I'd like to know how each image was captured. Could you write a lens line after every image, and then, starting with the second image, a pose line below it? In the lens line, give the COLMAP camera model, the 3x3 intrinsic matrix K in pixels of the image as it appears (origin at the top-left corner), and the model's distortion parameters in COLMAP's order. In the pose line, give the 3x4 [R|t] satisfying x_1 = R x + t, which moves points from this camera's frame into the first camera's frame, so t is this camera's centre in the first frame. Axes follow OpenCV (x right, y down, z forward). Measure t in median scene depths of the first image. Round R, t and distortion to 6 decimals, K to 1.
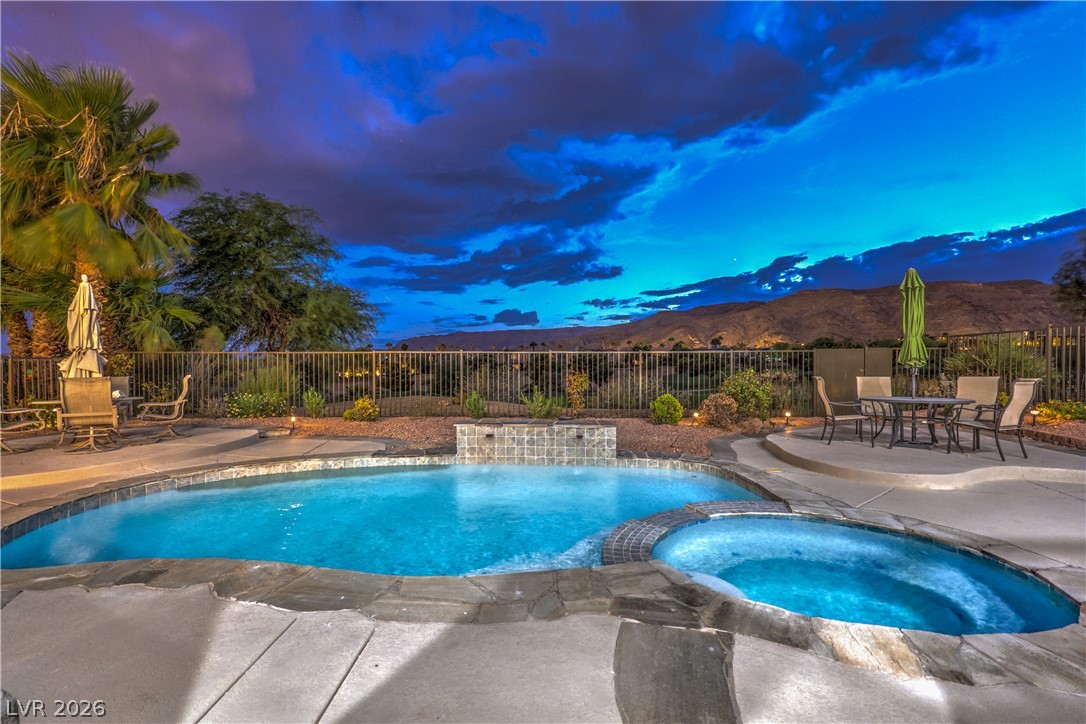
lens RADIAL K [[444.9, 0, 550.0], [0, 444.9, 359.4], [0, 0, 1]] dist [-0.000781, 0.001689]
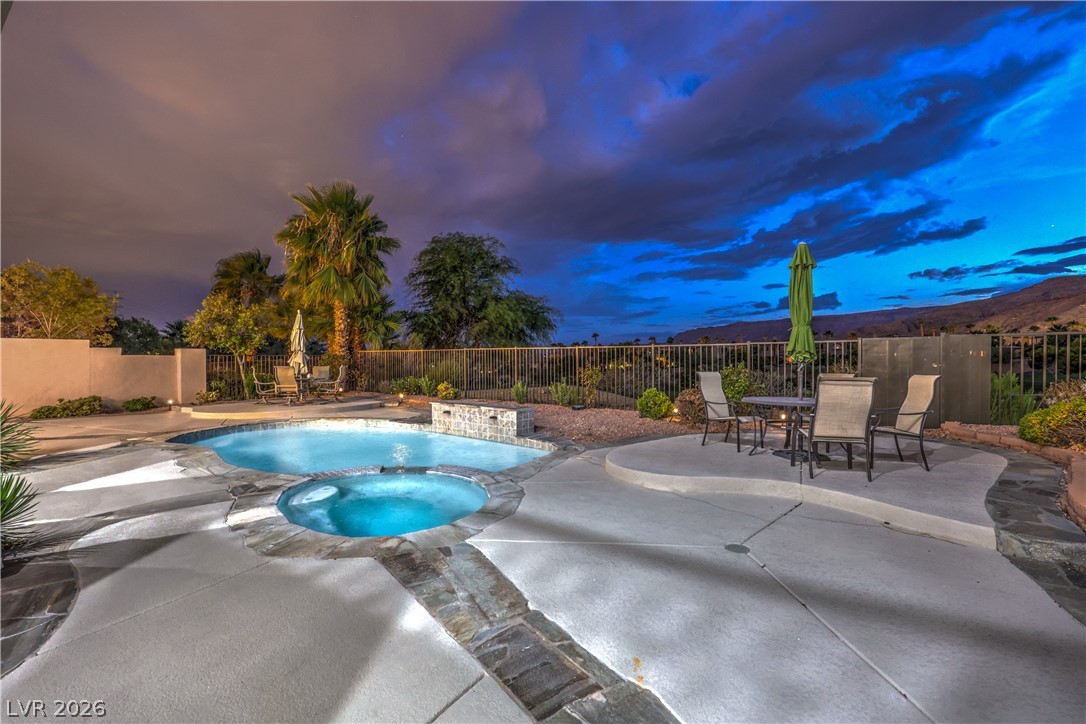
lens RADIAL K [[444.9, 0, 540.7], [0, 444.9, 372.7], [0, 0, 1]] dist [-0.000781, 0.001689]
pose [[0.818397, 0.016322, -0.574421, 0.626197], [0.009960, 0.999043, 0.042578, -0.001510], [0.574567, -0.040567, 0.817452, 0.047337]]
